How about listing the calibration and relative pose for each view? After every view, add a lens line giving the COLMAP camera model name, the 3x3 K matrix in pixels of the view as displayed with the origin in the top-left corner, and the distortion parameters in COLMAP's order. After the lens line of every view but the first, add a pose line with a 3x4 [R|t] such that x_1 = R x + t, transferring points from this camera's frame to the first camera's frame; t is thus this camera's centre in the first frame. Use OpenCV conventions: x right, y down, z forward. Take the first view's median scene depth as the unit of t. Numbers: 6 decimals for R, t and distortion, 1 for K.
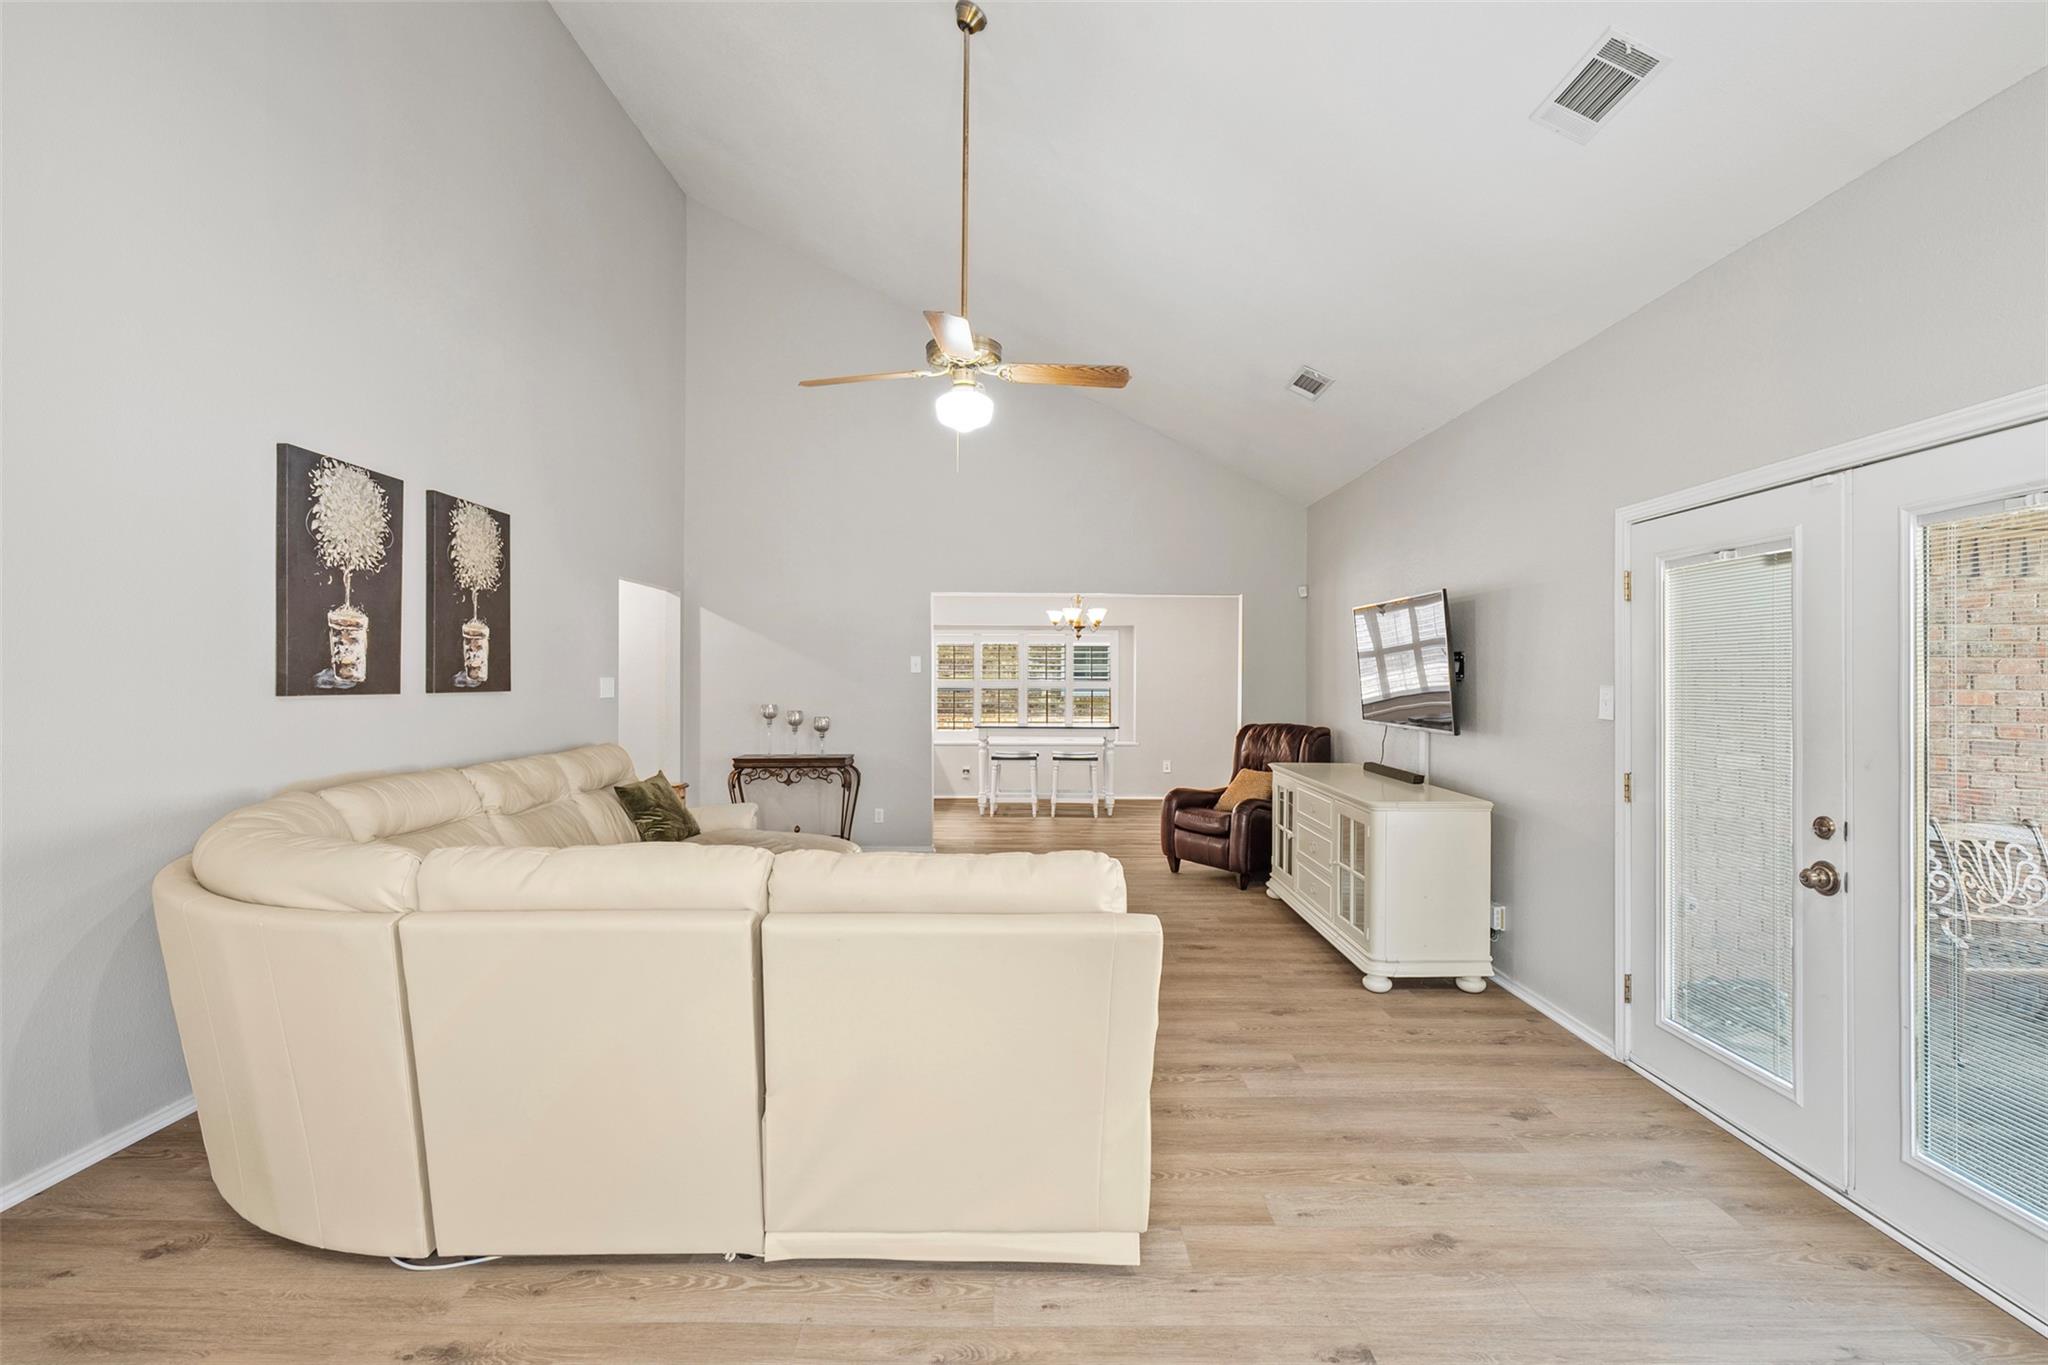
lens RADIAL K [[907.0, 0, 1023.1], [0, 907.0, 677.8], [0, 0, 1]] dist [0.000628, 0.000046]
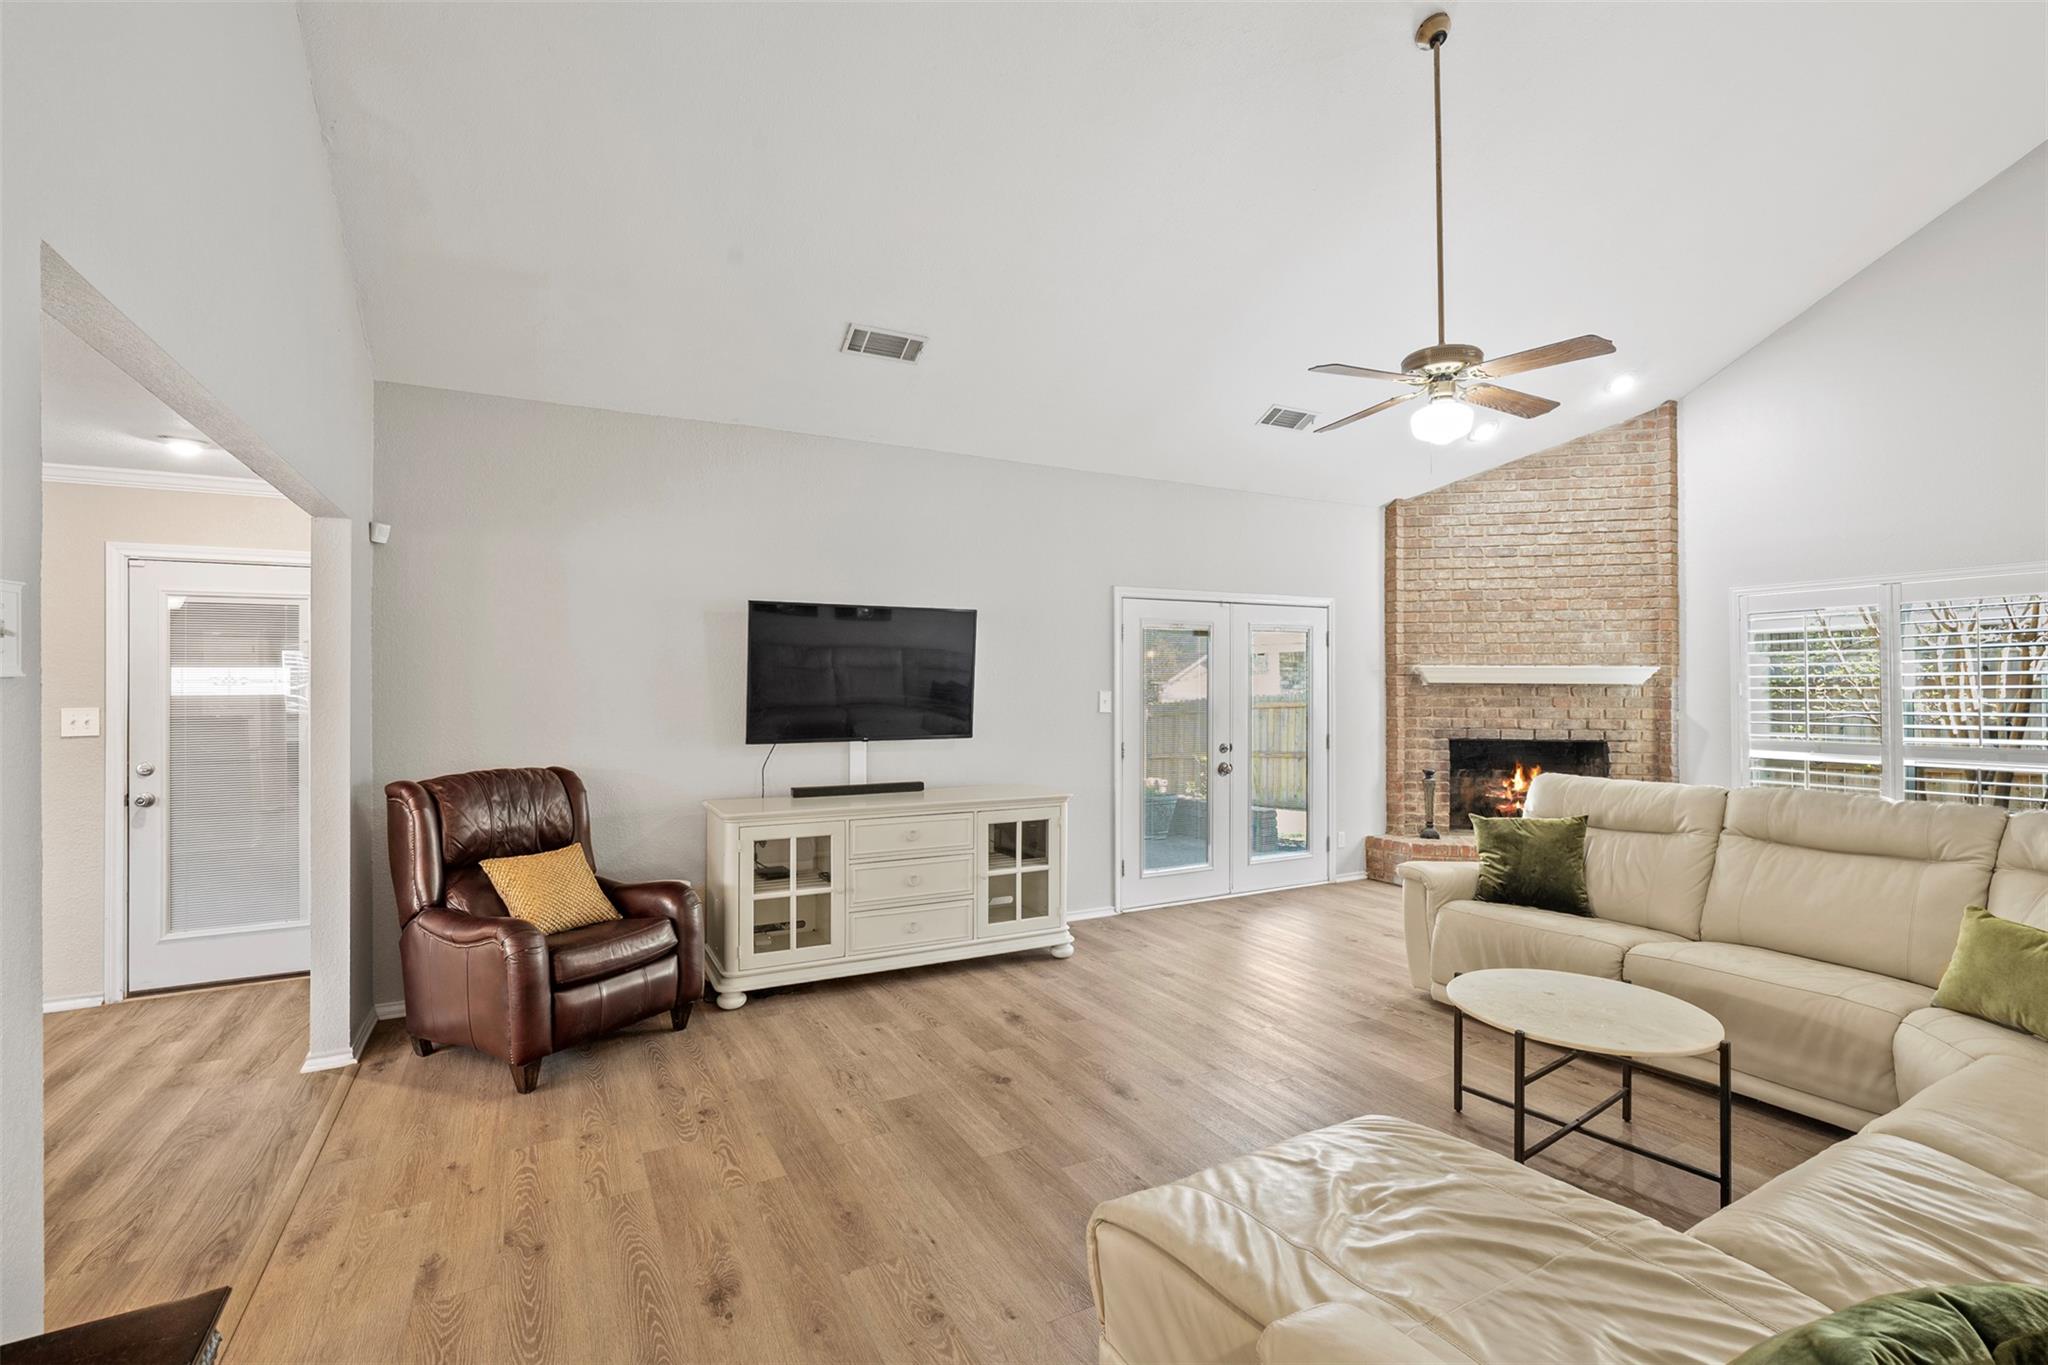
lens RADIAL K [[922.9, 0, 1016.3], [0, 922.9, 680.3], [0, 0, 1]] dist [-0.007223, 0.003441]
pose [[-0.470479, 0.005108, 0.882396, -0.668876], [0.004713, 0.999984, -0.003275, -0.006725], [-0.882399, 0.002618, -0.470495, 1.709914]]
